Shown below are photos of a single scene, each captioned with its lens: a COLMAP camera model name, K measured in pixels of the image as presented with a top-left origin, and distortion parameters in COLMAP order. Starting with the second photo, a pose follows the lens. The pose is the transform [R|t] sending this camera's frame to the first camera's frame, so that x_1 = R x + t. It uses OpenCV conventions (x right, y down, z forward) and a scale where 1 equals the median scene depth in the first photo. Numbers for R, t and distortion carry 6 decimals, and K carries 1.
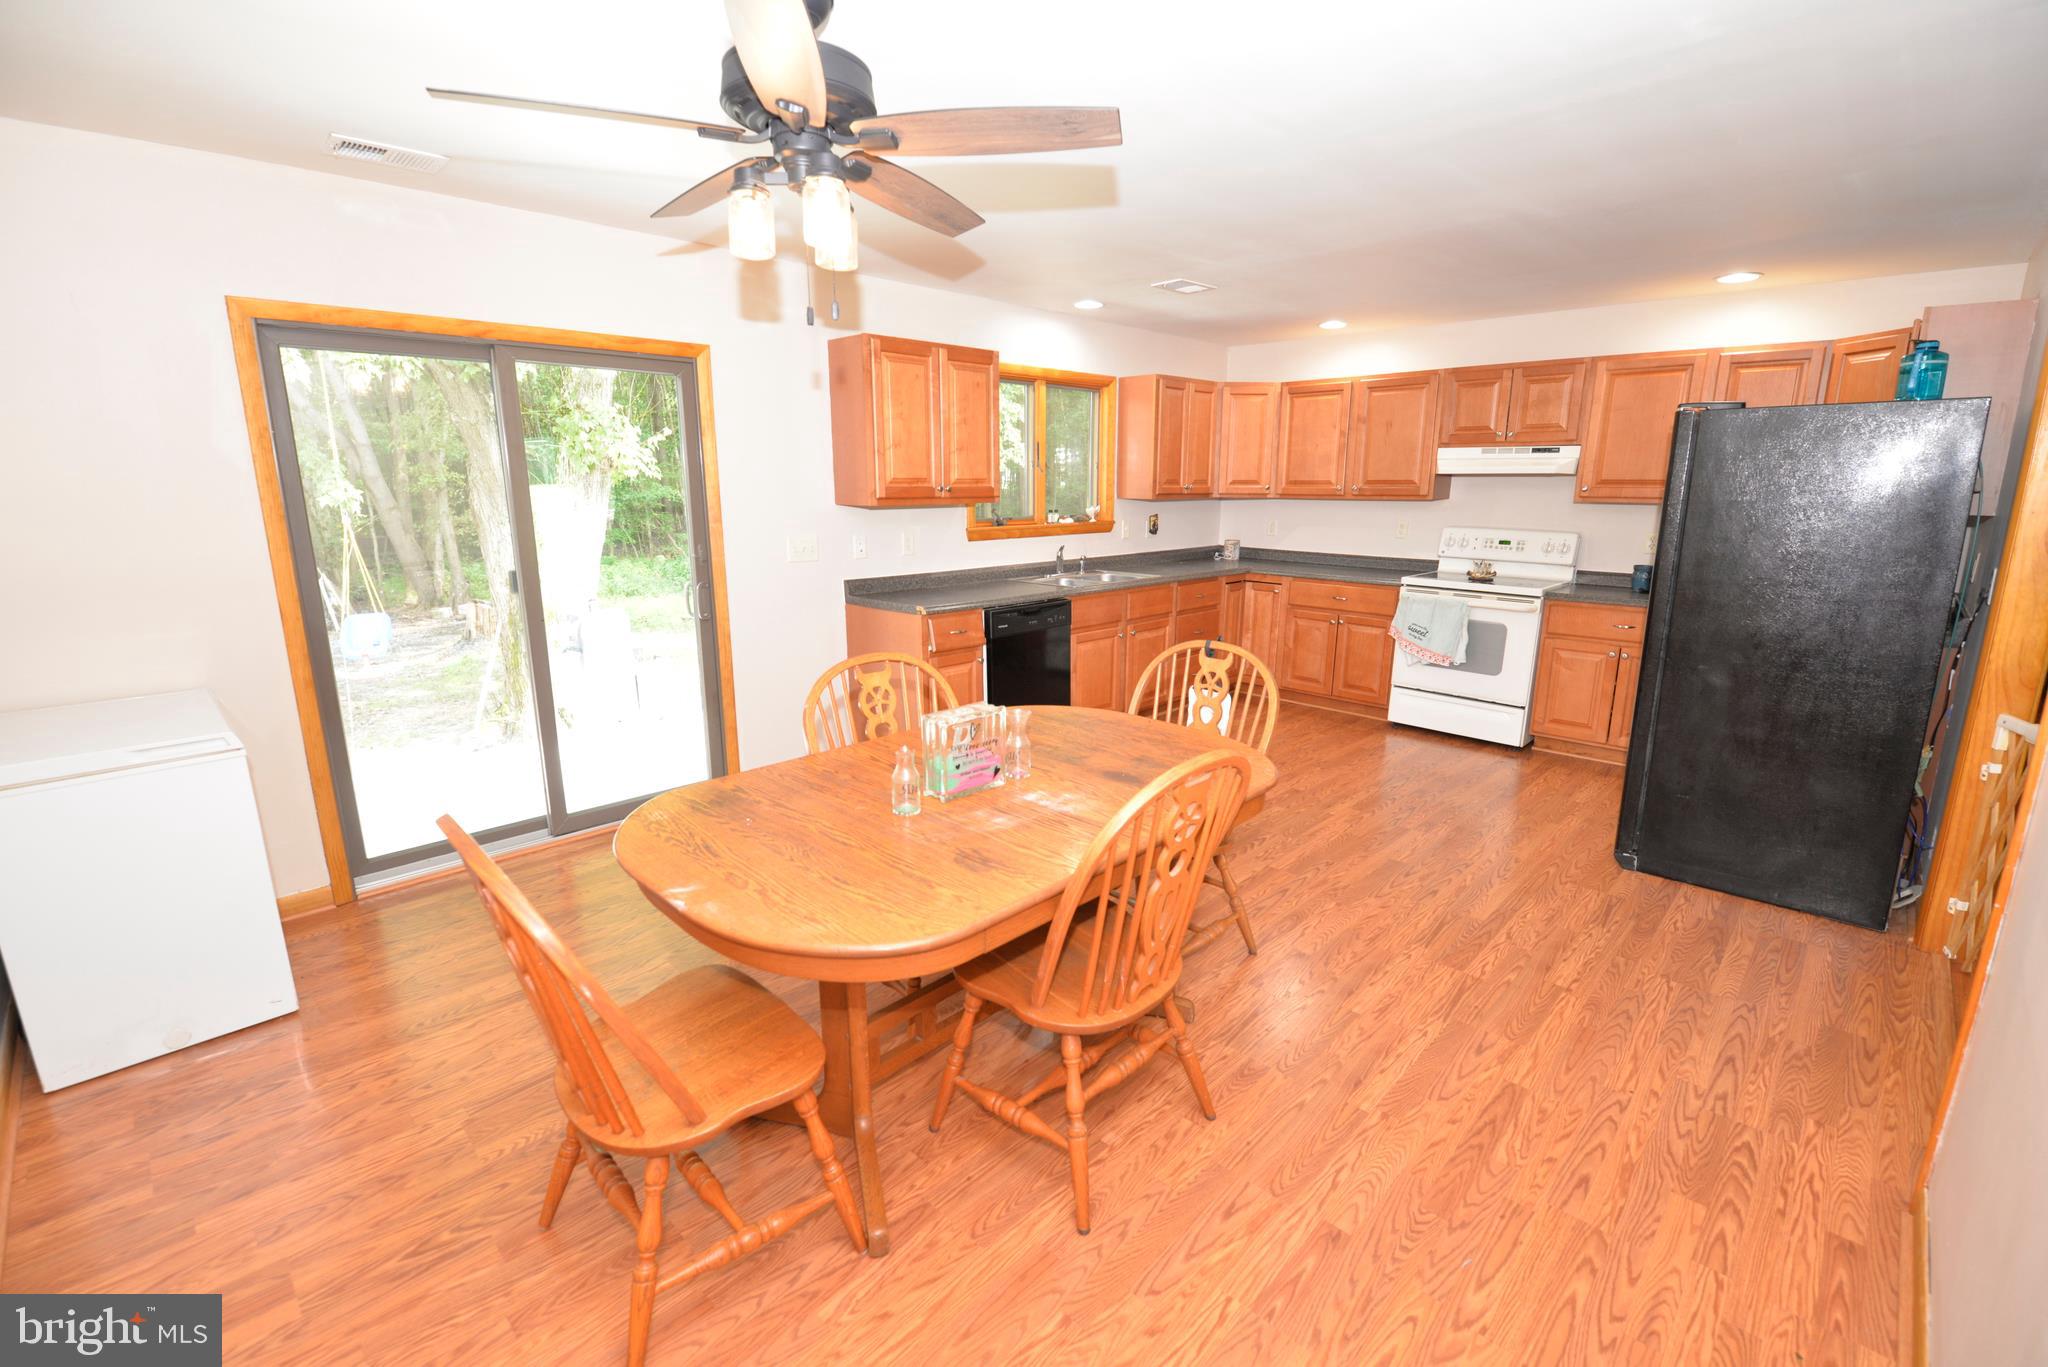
lens RADIAL K [[889.2, 0, 1026.0], [0, 889.2, 682.1], [0, 0, 1]] dist [-0.001166, -0.010691]
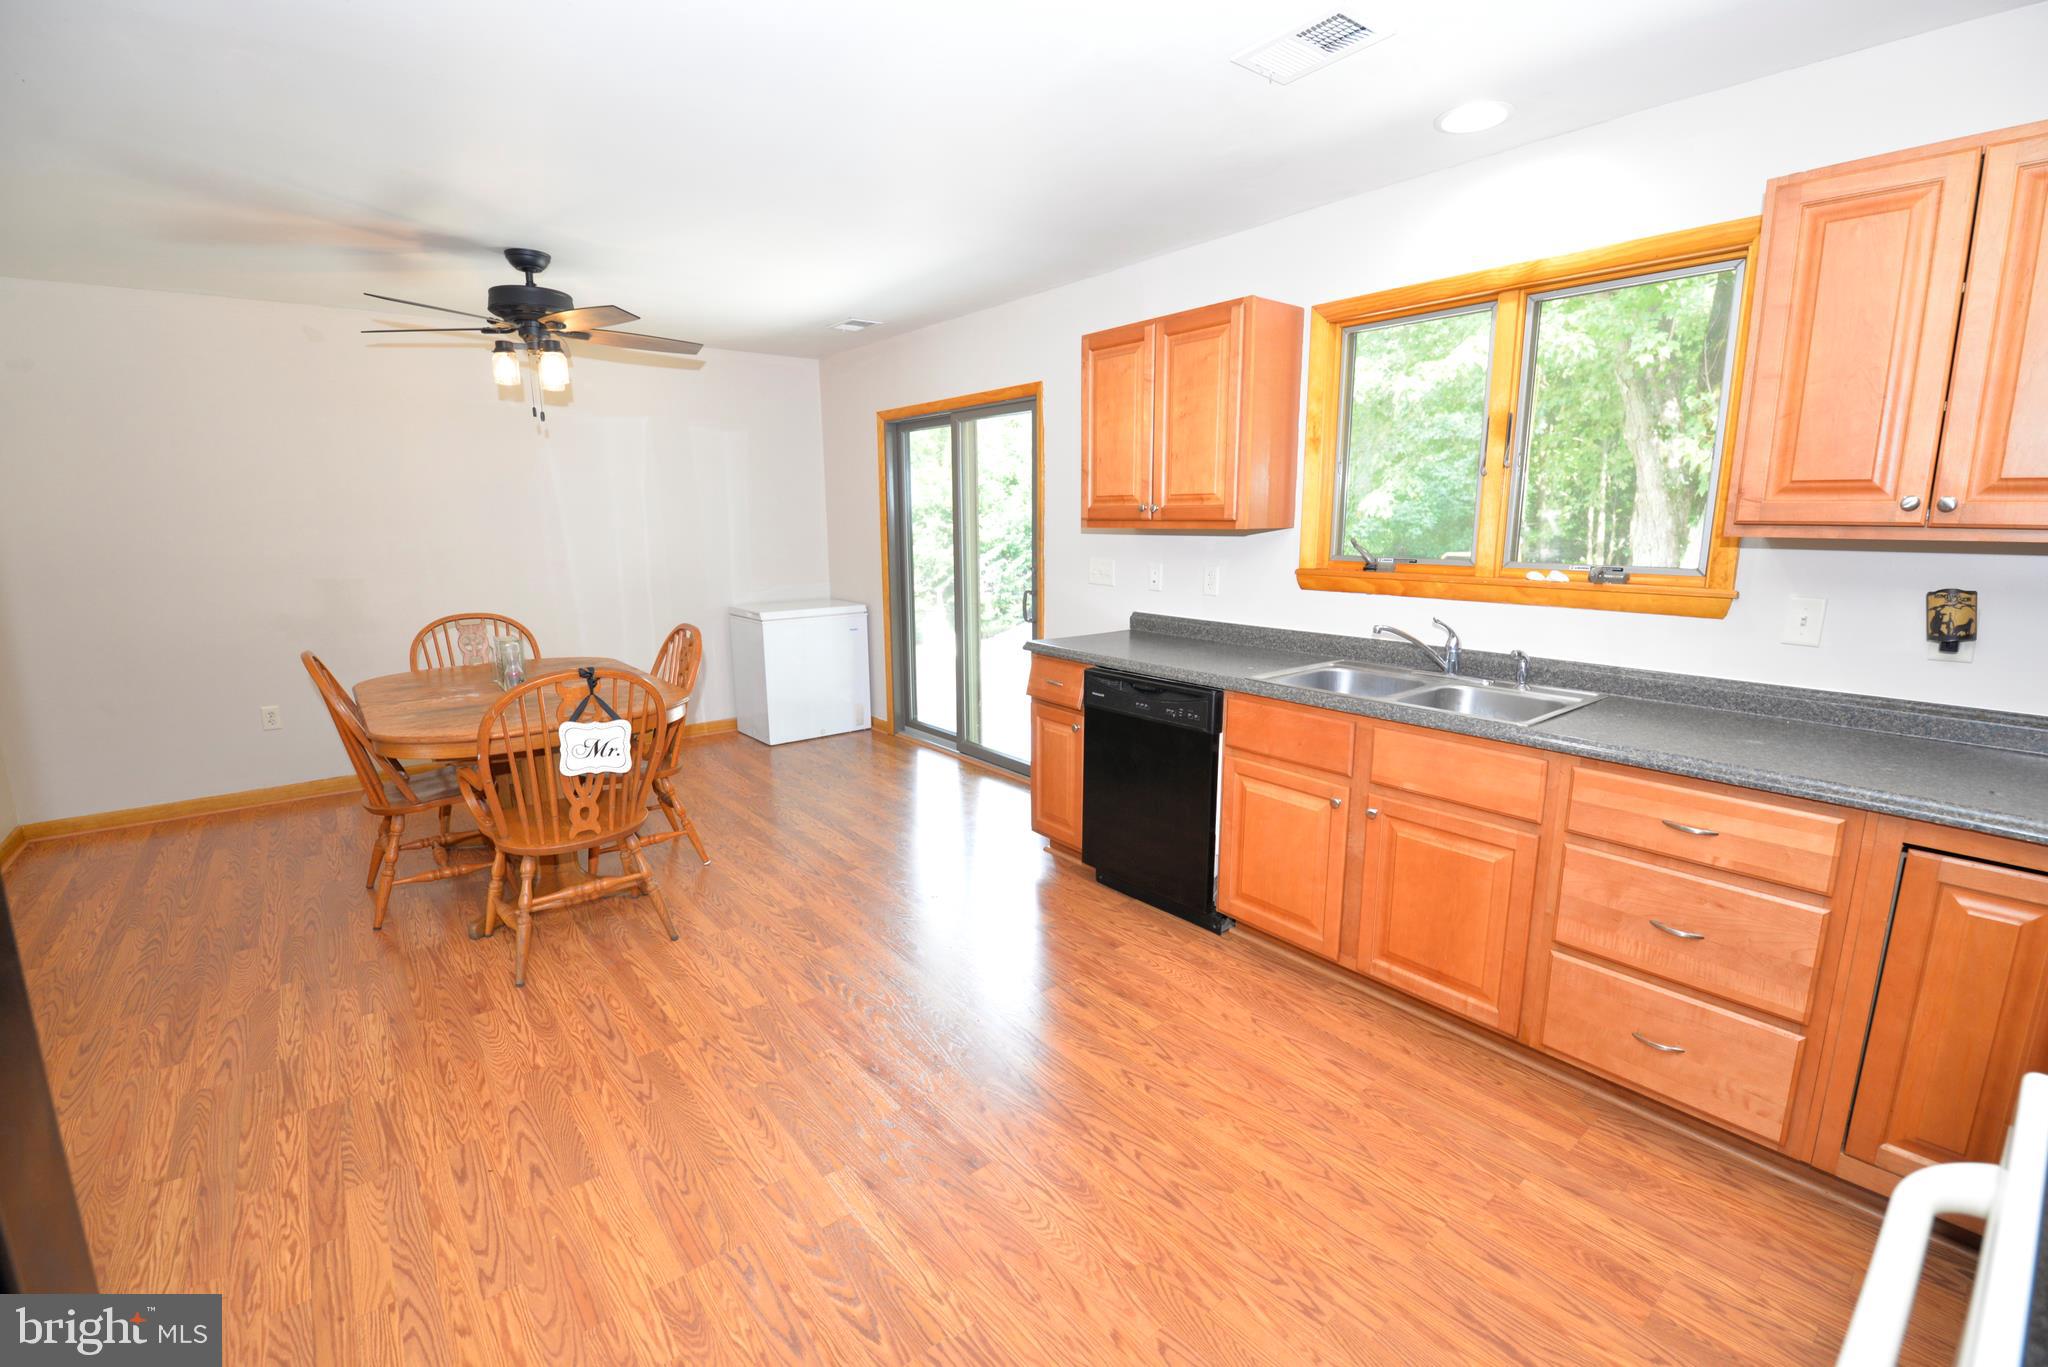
lens RADIAL K [[889.2, 0, 1026.0], [0, 889.2, 682.1], [0, 0, 1]] dist [-0.001166, -0.010691]
pose [[-0.119958, 0.185455, -0.975303, 0.581317], [-0.214916, 0.954251, 0.207886, -0.177239], [0.969237, 0.234546, -0.074612, 0.832956]]
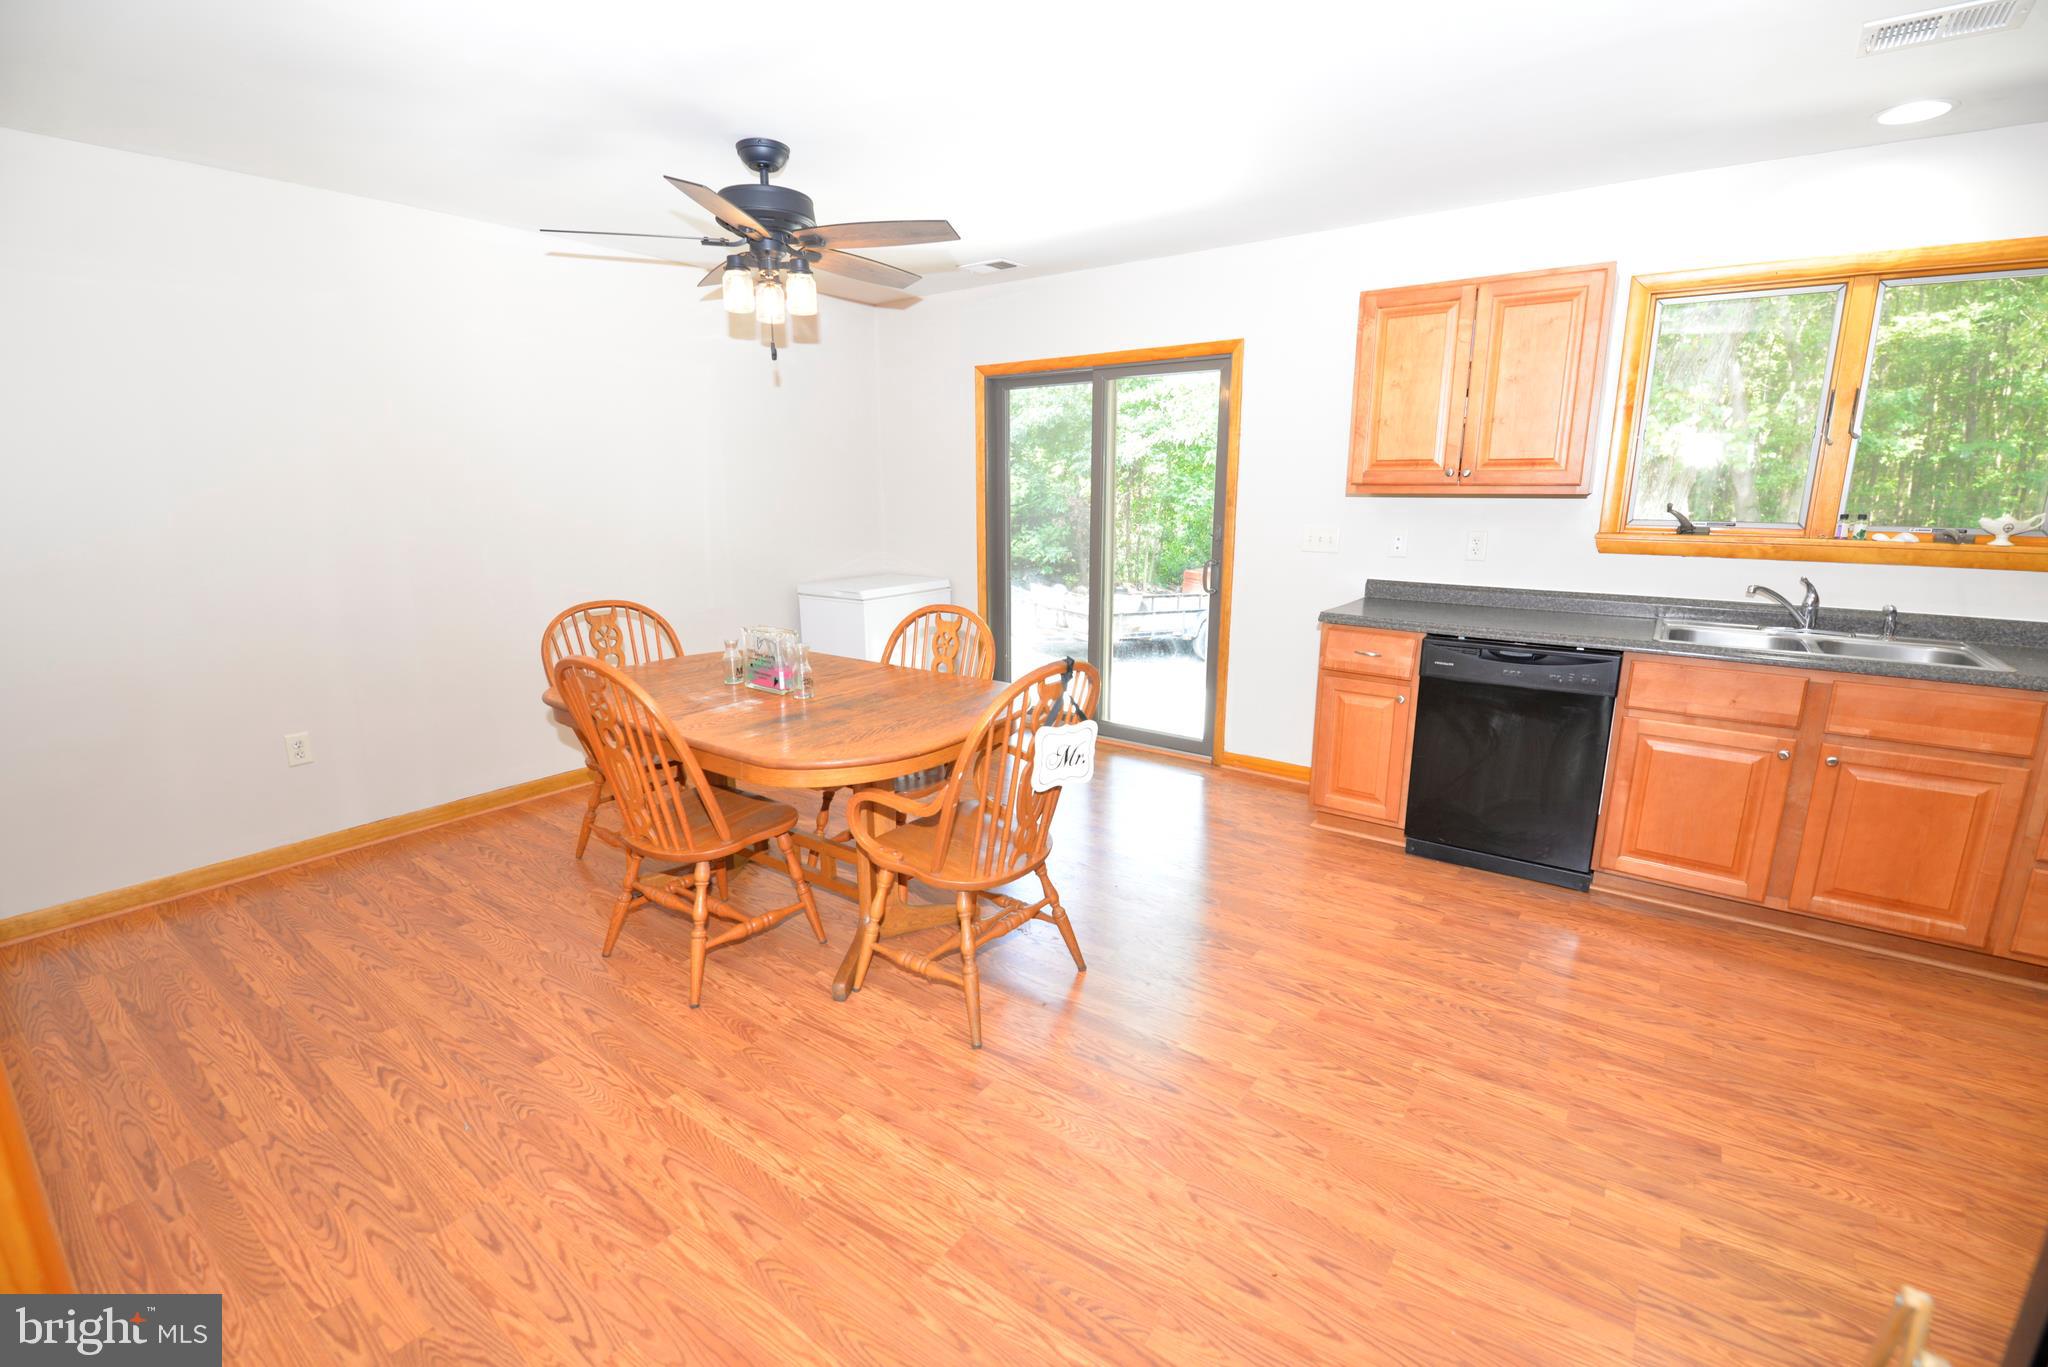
lens RADIAL K [[889.2, 0, 1026.0], [0, 889.2, 682.1], [0, 0, 1]] dist [-0.001166, -0.010691]
pose [[0.139165, 0.217727, -0.966037, 0.523207], [-0.217677, 0.958396, 0.184647, -0.089903], [0.966049, 0.184588, 0.180769, 0.457124]]
